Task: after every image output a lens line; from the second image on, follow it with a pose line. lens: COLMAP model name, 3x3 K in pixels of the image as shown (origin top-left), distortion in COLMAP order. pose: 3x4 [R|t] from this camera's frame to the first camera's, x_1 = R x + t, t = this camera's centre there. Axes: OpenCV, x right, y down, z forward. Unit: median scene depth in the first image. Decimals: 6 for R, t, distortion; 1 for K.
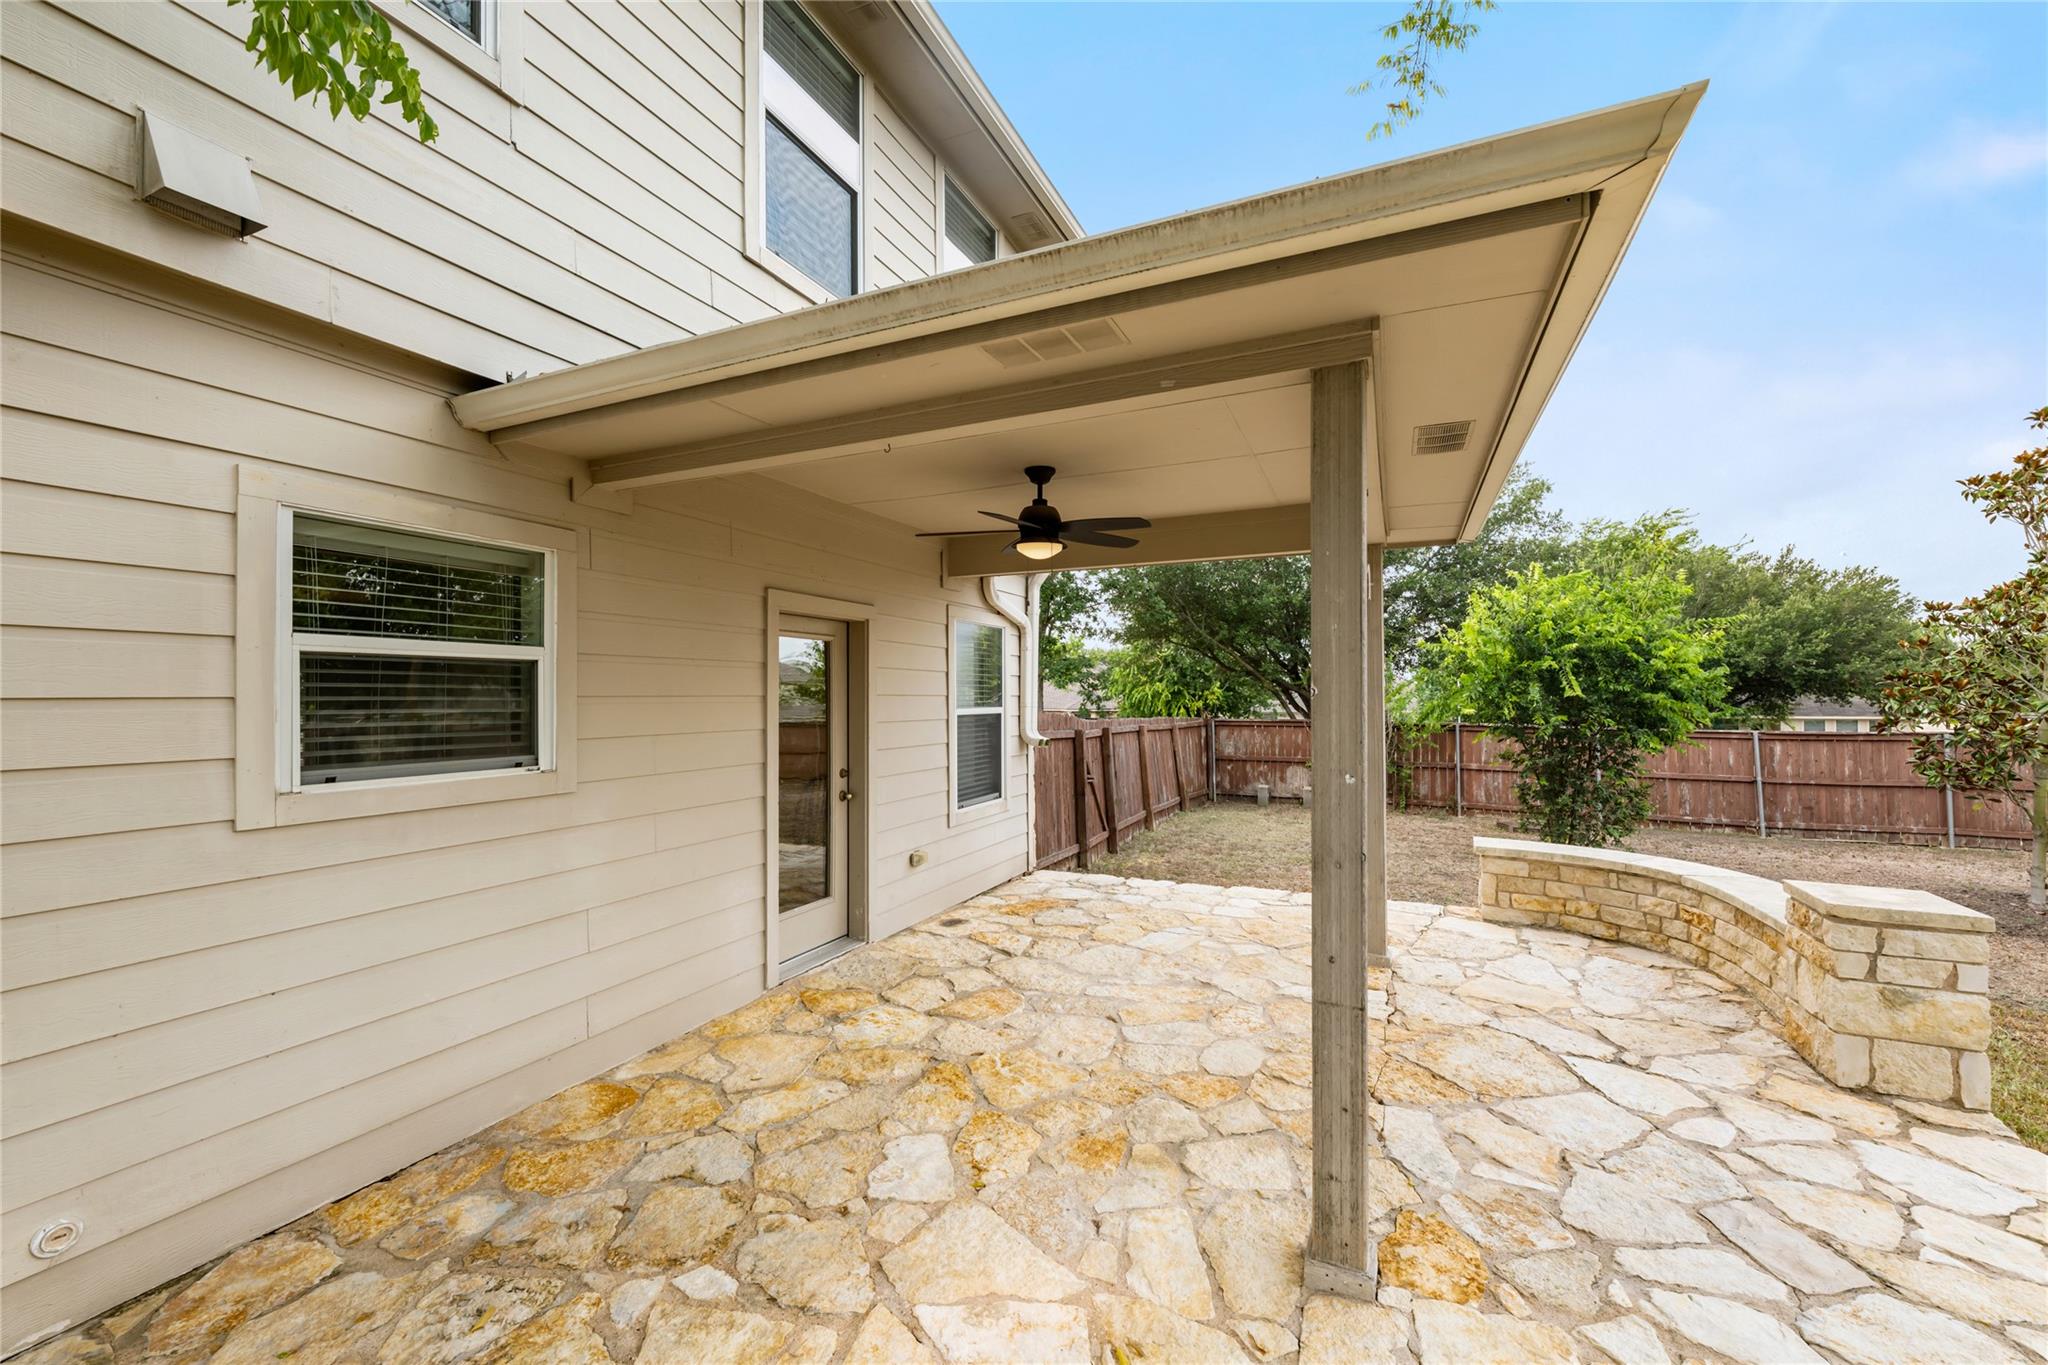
lens RADIAL K [[811.6, 0, 1025.4], [0, 811.6, 685.3], [0, 0, 1]] dist [-0.002331, -0.000014]
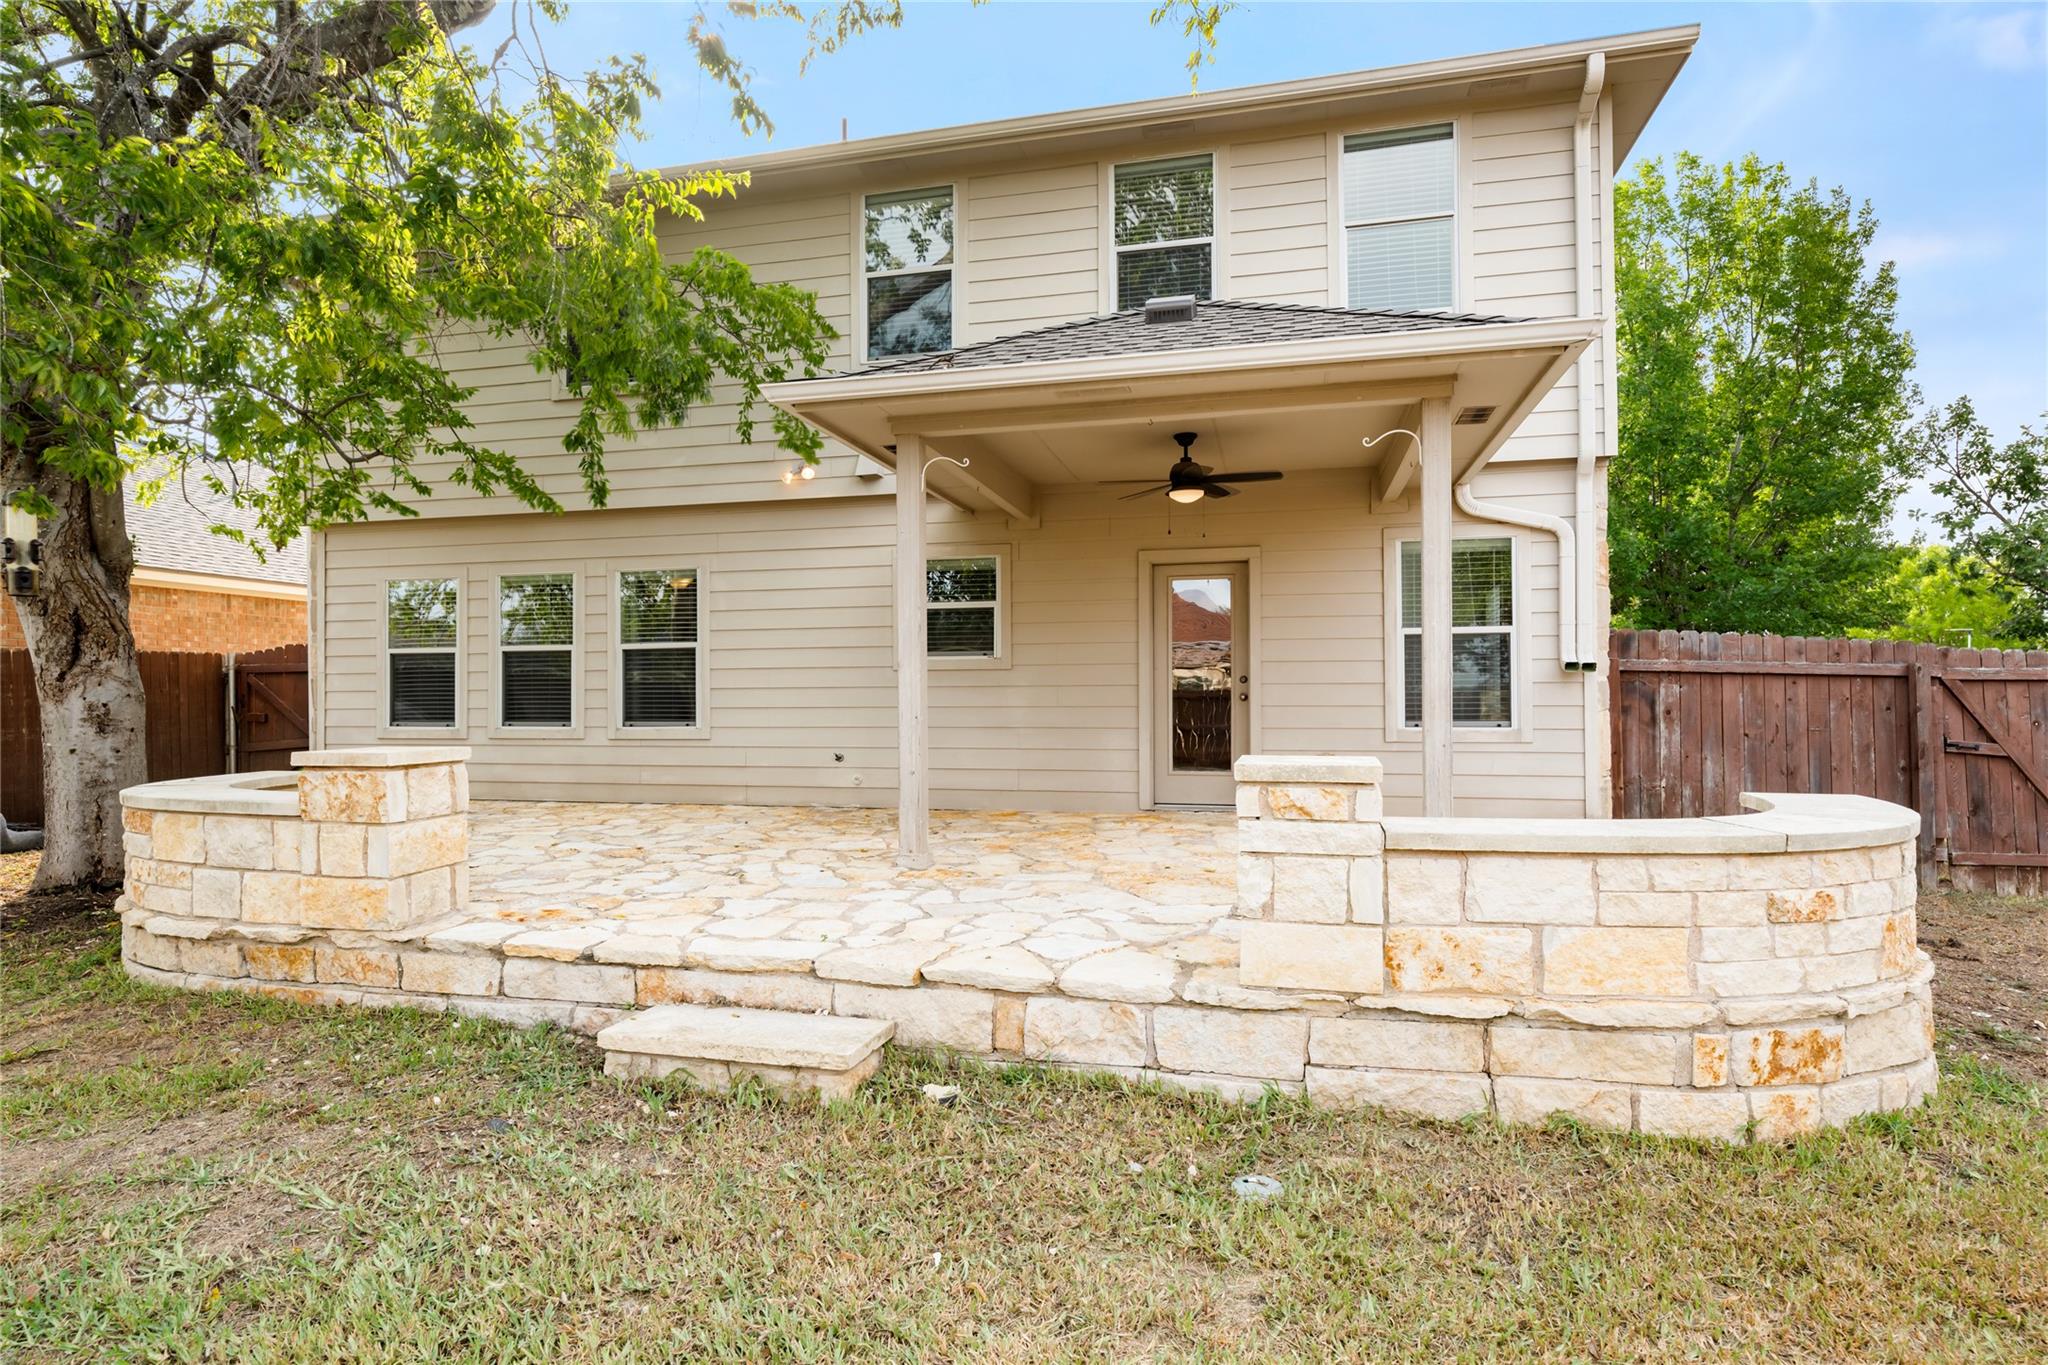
lens RADIAL K [[1082.3, 0, 1020.9], [0, 1082.3, 687.9], [0, 0, 1]] dist [-0.003695, -0.000848]
pose [[0.182256, 0.001154, -0.983250, 2.181541], [0.019048, 0.999808, 0.004704, 0.166626], [0.983067, -0.019586, 0.182199, 0.517416]]
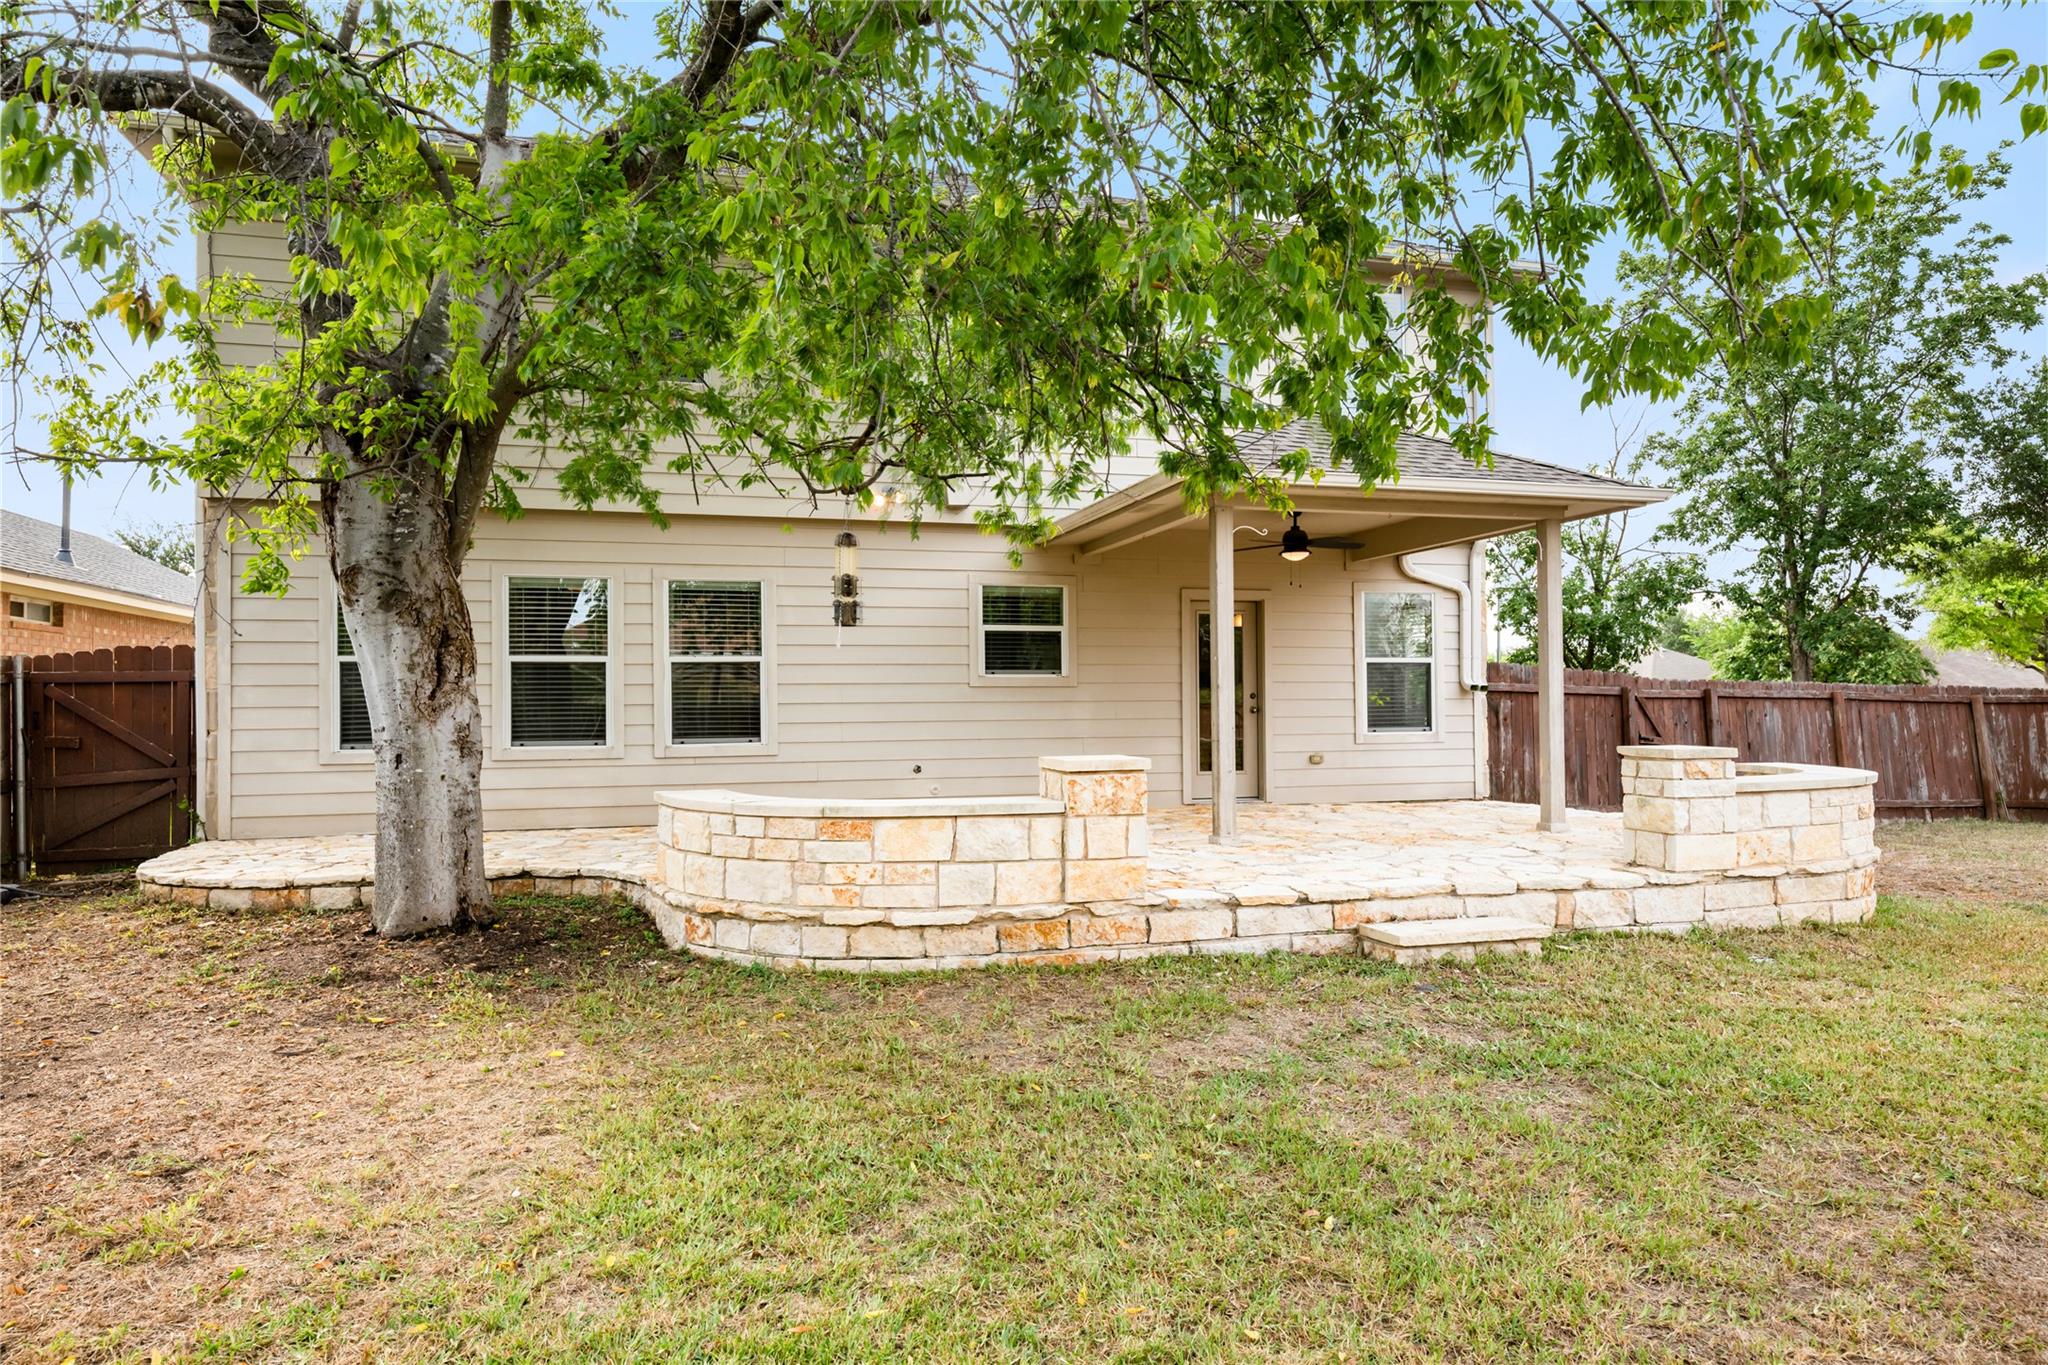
lens RADIAL K [[1252.3, 0, 1024.4], [0, 1252.3, 680.3], [0, 0, 1]] dist [-0.002683, -0.001651]
pose [[0.651336, -0.007558, -0.758752, 2.111448], [0.012506, 0.999921, 0.000775, 0.108078], [0.758686, -0.009994, 0.651380, -1.488850]]
